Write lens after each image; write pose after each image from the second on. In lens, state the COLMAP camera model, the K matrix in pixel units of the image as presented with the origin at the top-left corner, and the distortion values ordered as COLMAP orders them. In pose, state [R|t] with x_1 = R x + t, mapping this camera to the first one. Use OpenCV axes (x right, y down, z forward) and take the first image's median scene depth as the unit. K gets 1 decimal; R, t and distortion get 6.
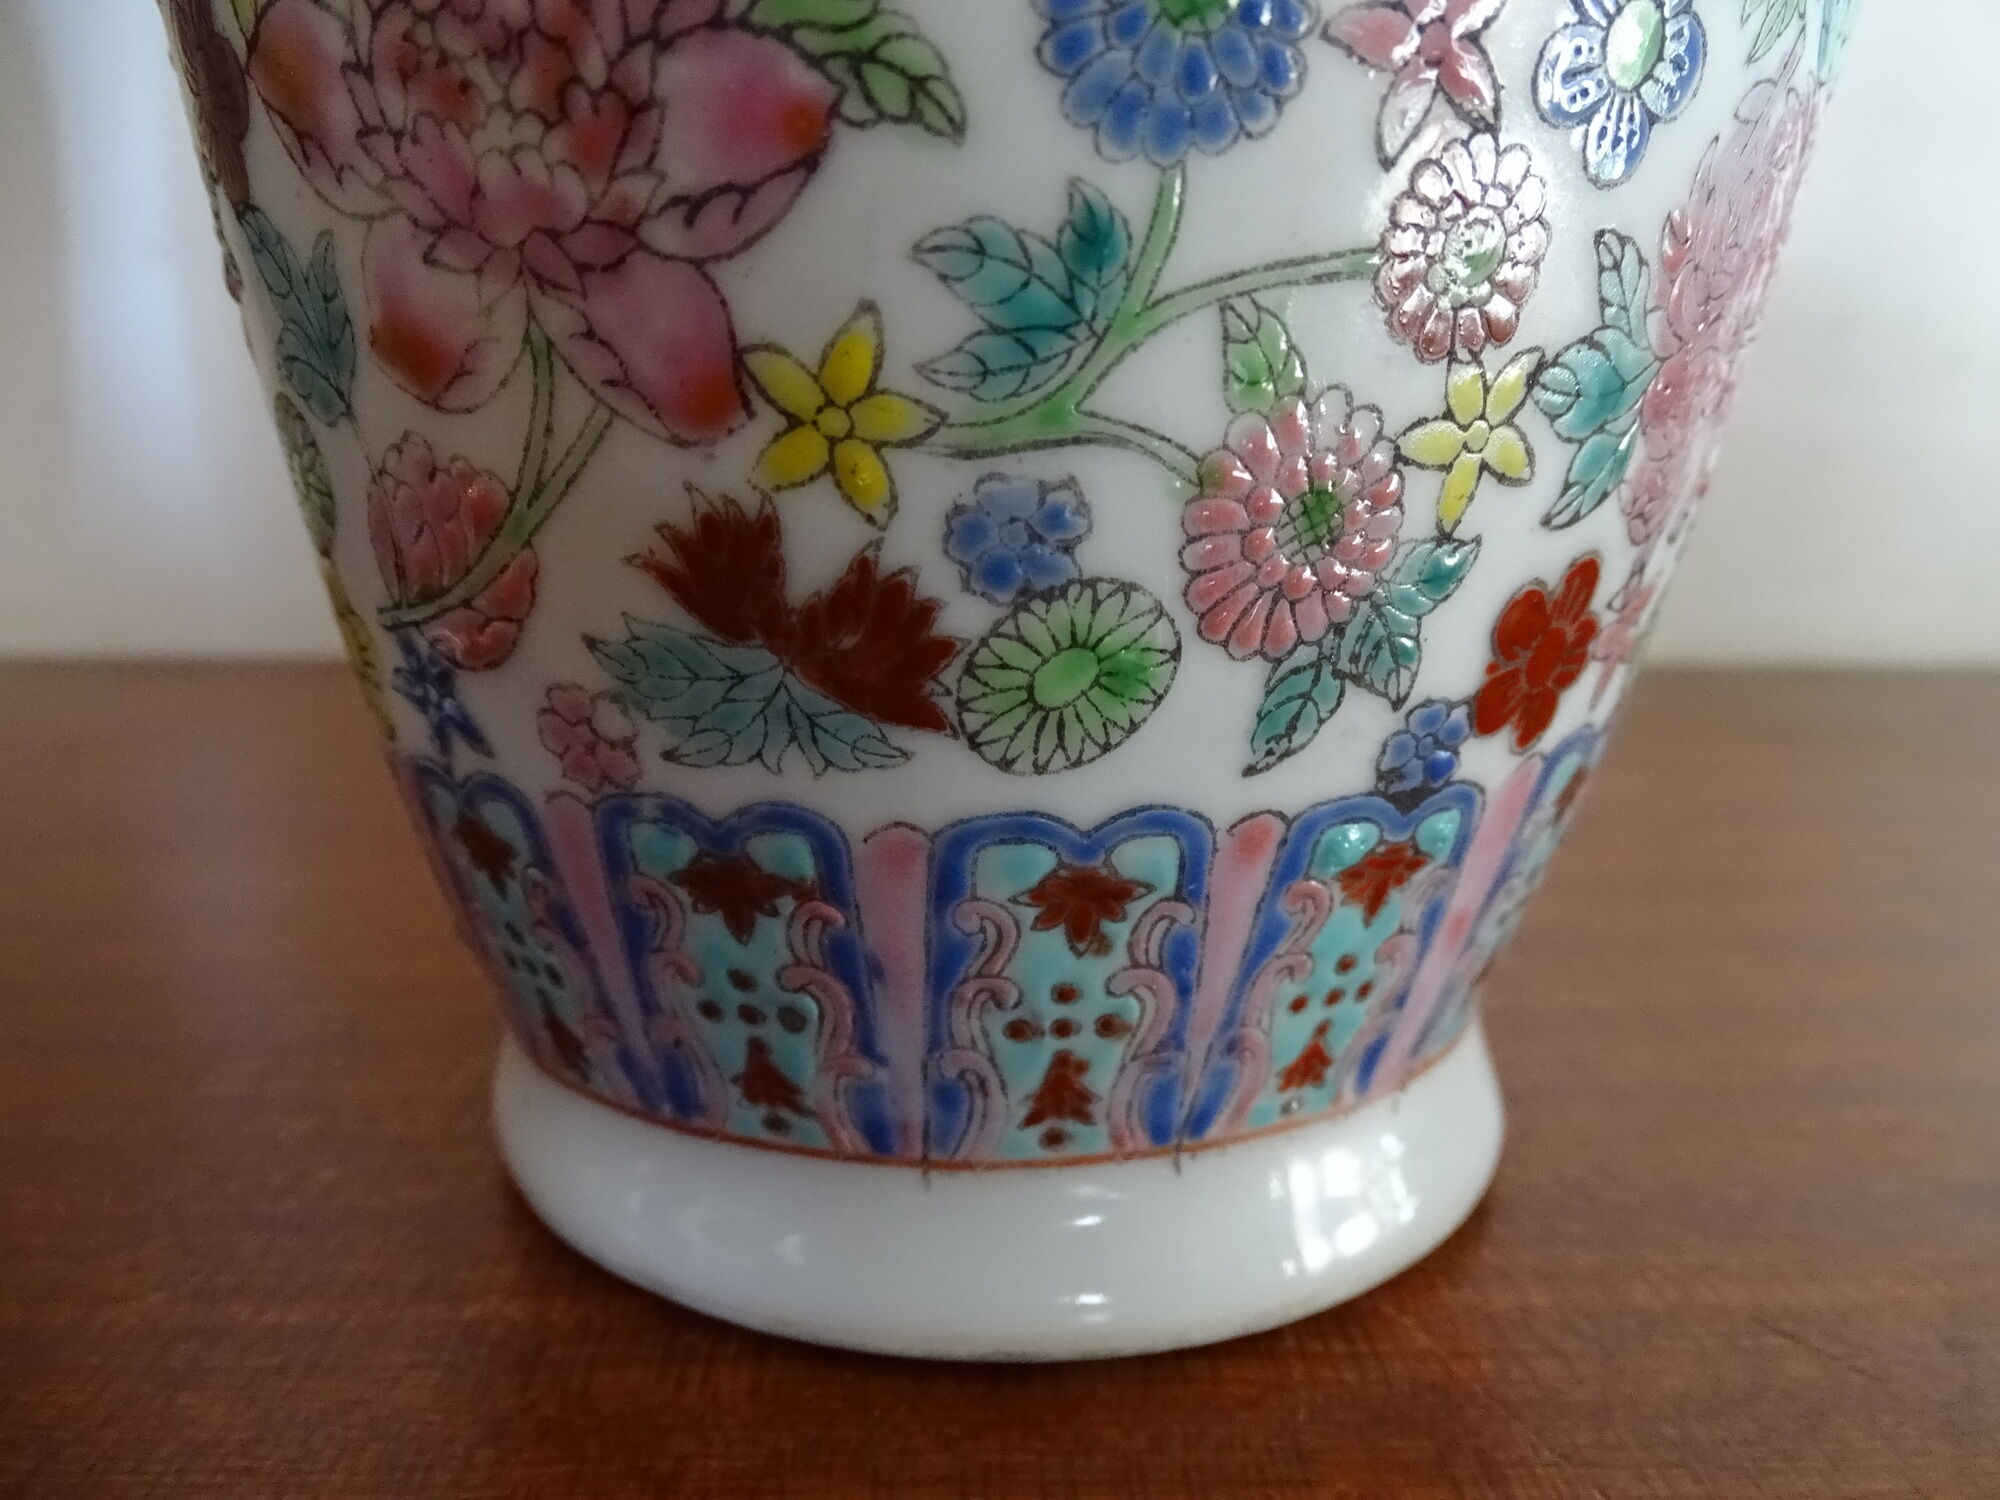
lens RADIAL K [[1396.3, 0, 1006.4], [0, 1396.3, 743.2], [0, 0, 1]] dist [-0.001664, 0.013917]
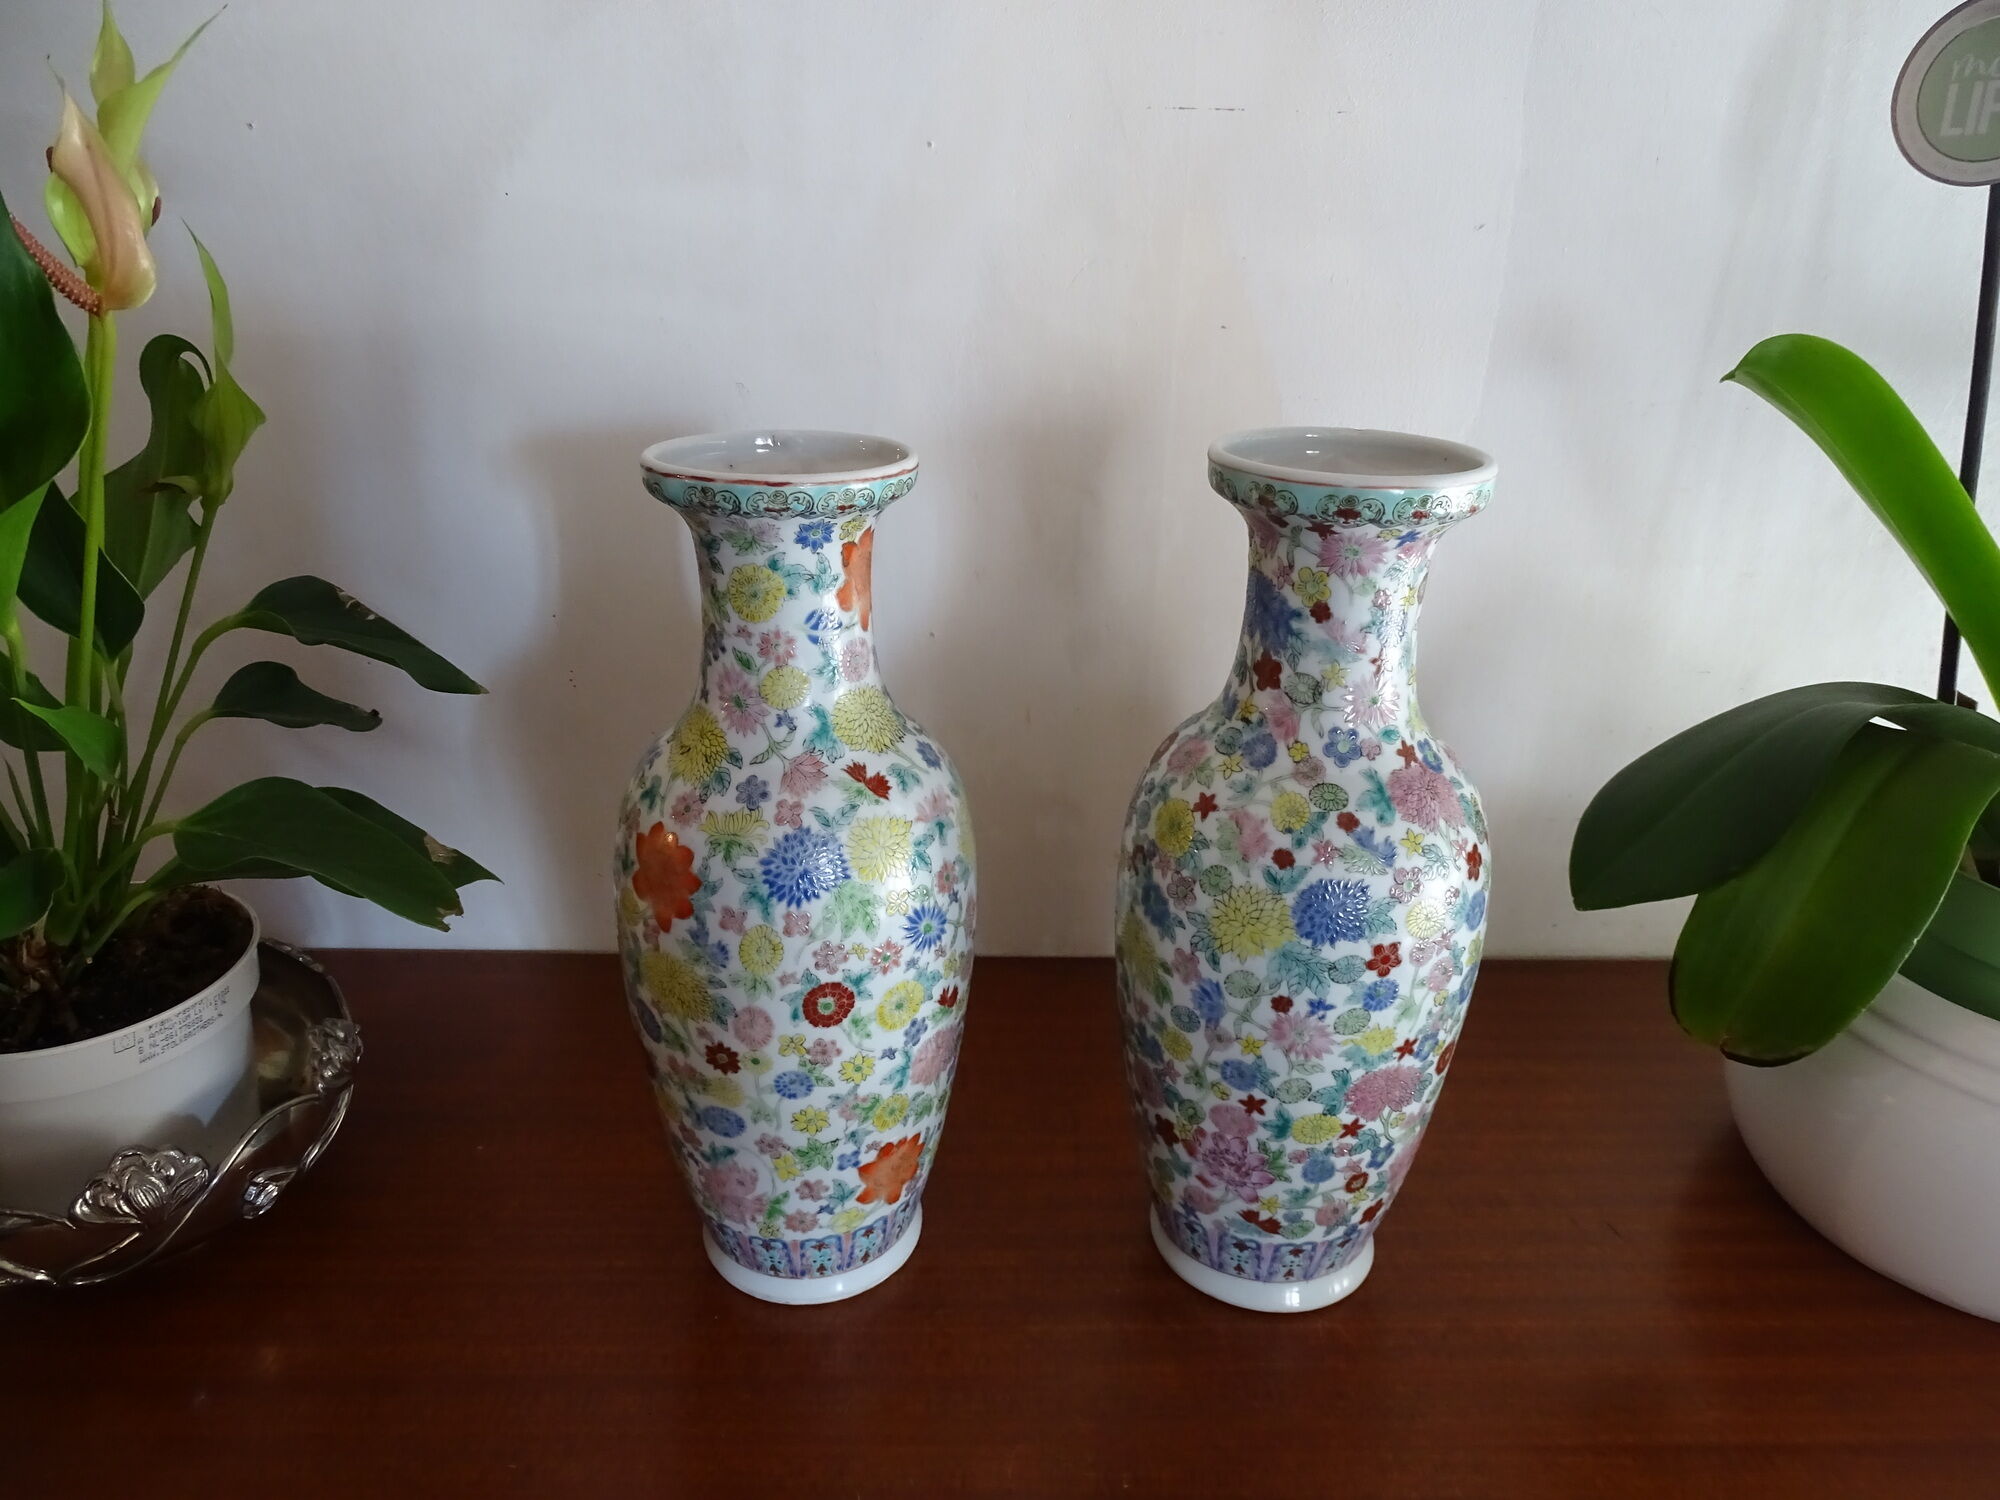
lens RADIAL K [[1396.3, 0, 990.5], [0, 1396.3, 717.8], [0, 0, 1]] dist [-0.001664, 0.013917]
pose [[0.998878, 0.016250, -0.044475, -1.108487], [-0.009477, 0.988873, 0.148461, -3.262927], [0.046392, -0.147873, 0.987918, -5.065682]]
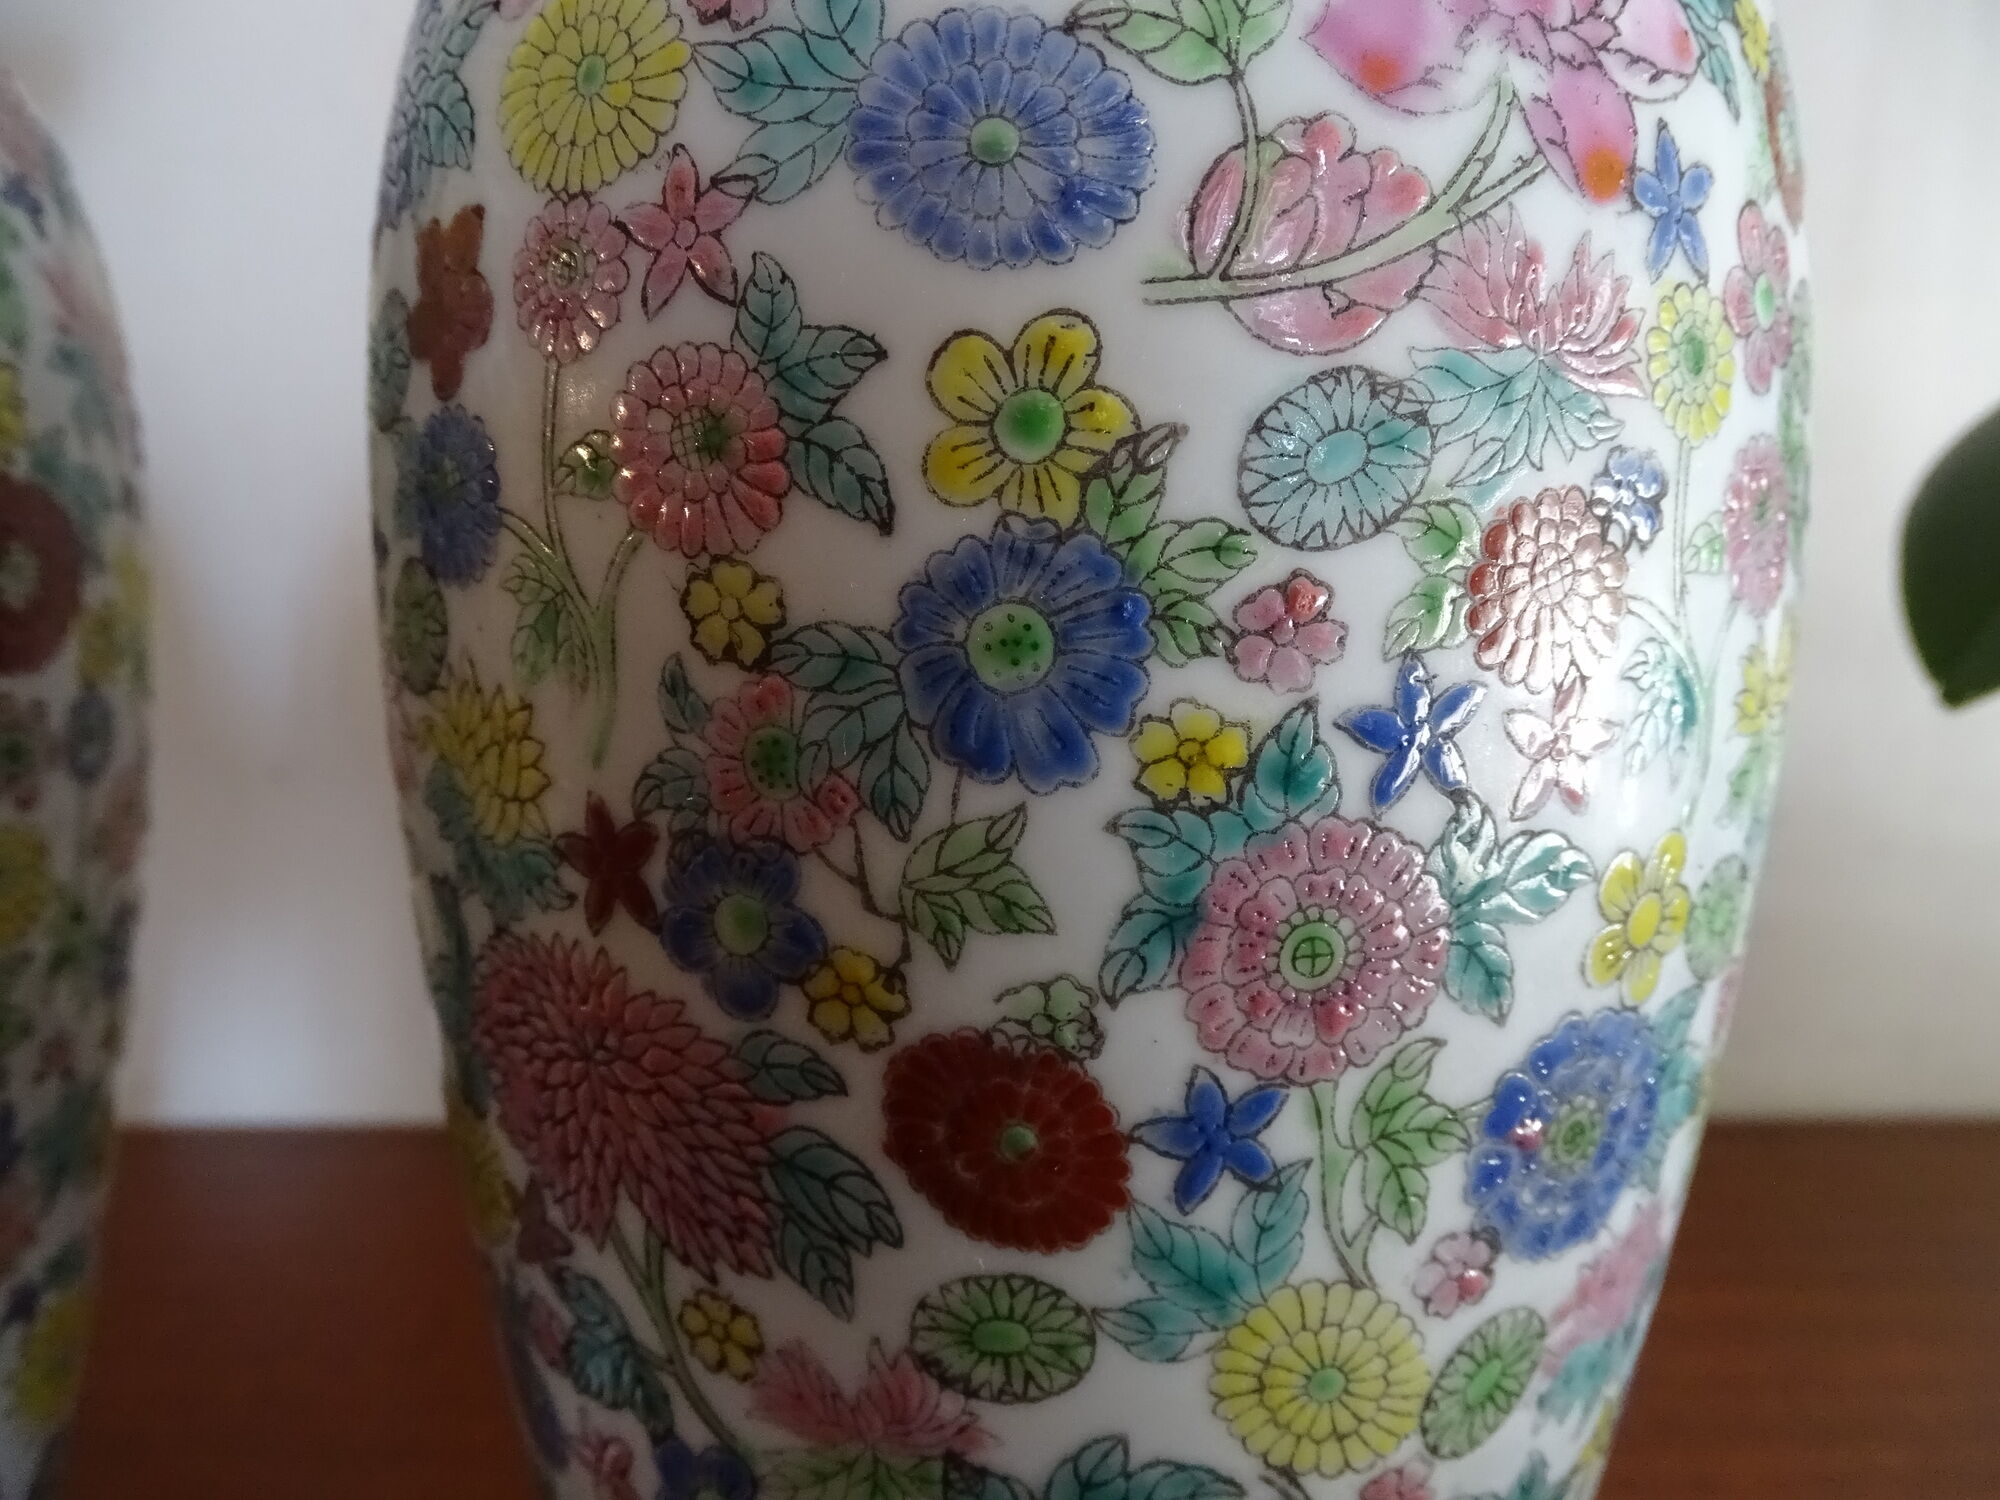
lens RADIAL K [[1396.3, 0, 1002.6], [0, 1396.3, 755.3], [0, 0, 1]] dist [-0.001664, 0.013917]
pose [[0.503492, 0.091635, -0.859127, 1.583513], [-0.195839, 0.980583, -0.010182, -1.168921], [0.841512, 0.173377, 0.511661, 0.291861]]
